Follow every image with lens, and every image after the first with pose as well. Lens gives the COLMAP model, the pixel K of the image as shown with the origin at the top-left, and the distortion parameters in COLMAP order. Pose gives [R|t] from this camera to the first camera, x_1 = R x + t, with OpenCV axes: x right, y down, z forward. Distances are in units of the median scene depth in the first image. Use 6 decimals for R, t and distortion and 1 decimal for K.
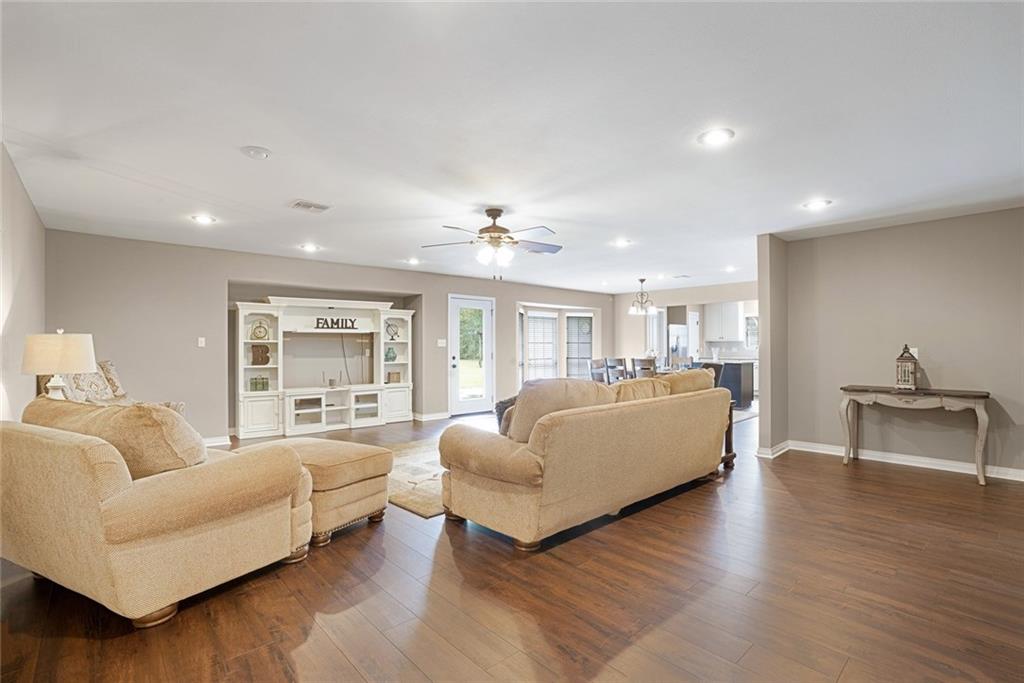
lens RADIAL K [[473.8, 0, 512.0], [0, 473.8, 341.5], [0, 0, 1]] dist [-0.000927, -0.000006]
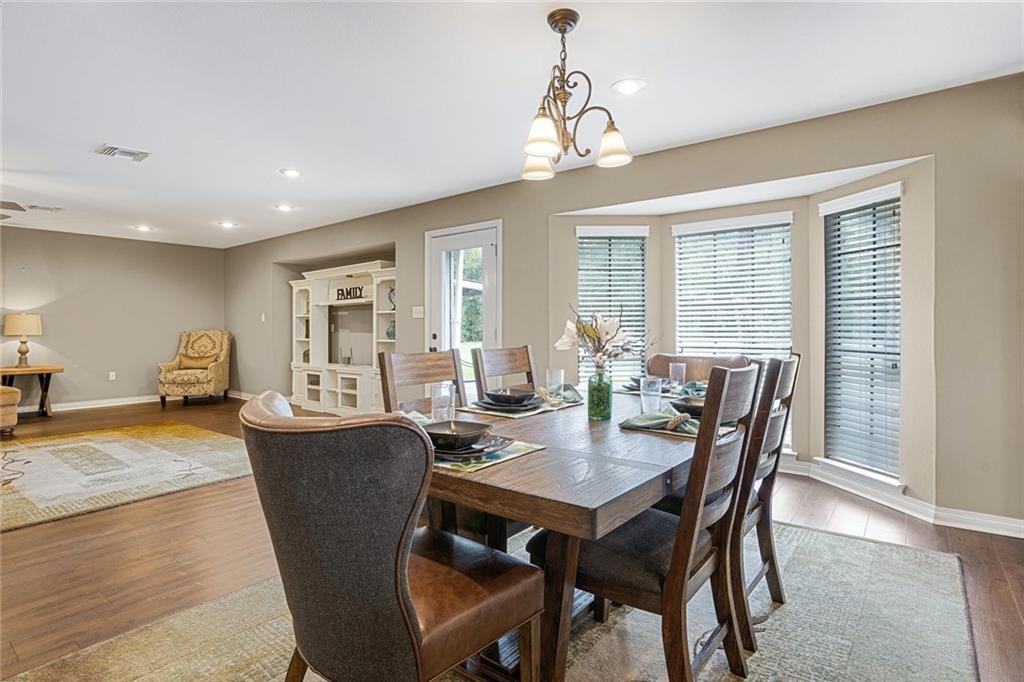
lens RADIAL K [[534.6, 0, 511.2], [0, 534.6, 324.5], [0, 0, 1]] dist [-0.030360, -0.000005]
pose [[0.165918, -0.002190, -0.986137, 0.636087], [0.016745, 0.999860, 0.000597, 0.023383], [0.985997, -0.016612, 0.165931, 1.107421]]
